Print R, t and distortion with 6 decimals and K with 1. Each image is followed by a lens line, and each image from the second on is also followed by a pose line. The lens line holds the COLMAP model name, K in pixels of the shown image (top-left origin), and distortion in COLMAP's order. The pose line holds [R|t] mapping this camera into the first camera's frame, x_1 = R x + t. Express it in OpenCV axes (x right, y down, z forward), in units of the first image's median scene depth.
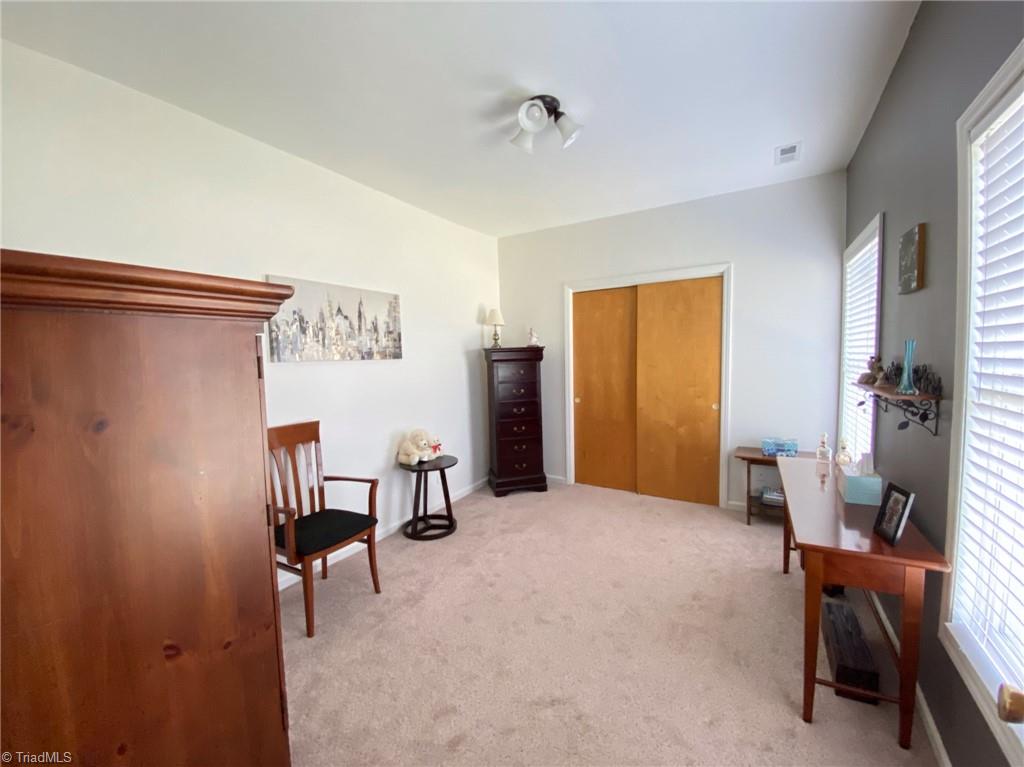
lens RADIAL K [[415.1, 0, 511.5], [0, 415.1, 382.9], [0, 0, 1]] dist [0.000986, -0.012487]
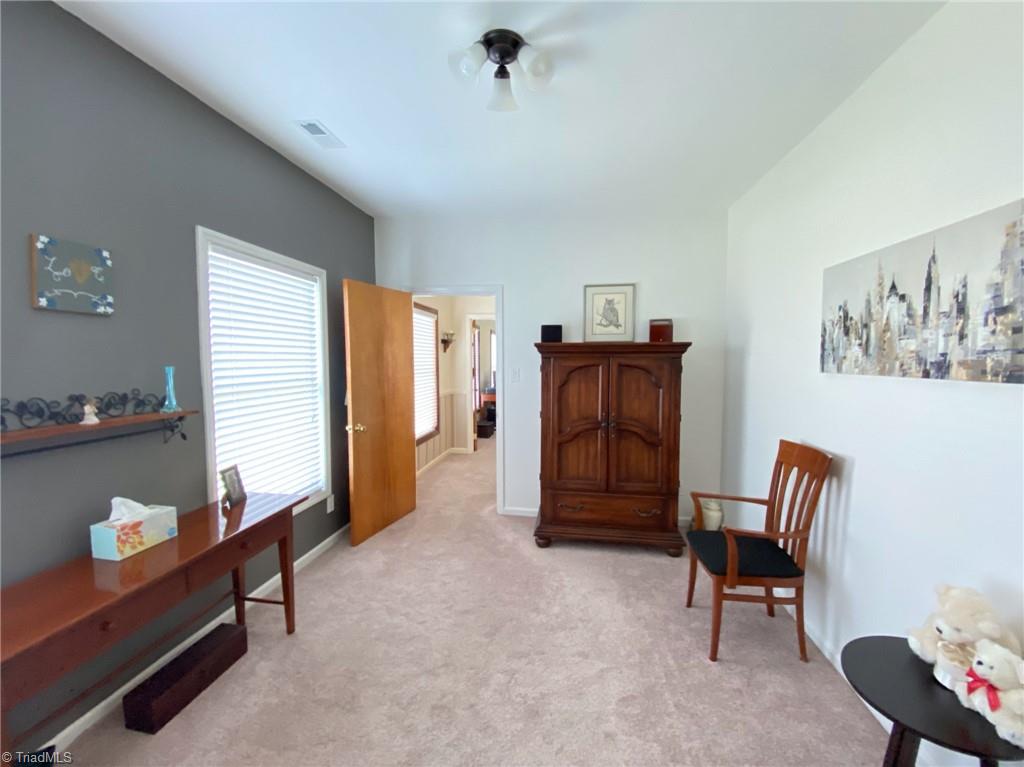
lens RADIAL K [[415.1, 0, 511.7], [0, 415.1, 387.8], [0, 0, 1]] dist [0.000986, -0.012487]
pose [[-0.930253, 0.043595, -0.364321, 0.267909], [-0.008008, 0.990268, 0.138944, -0.109286], [0.366833, 0.132171, -0.920850, 1.290951]]
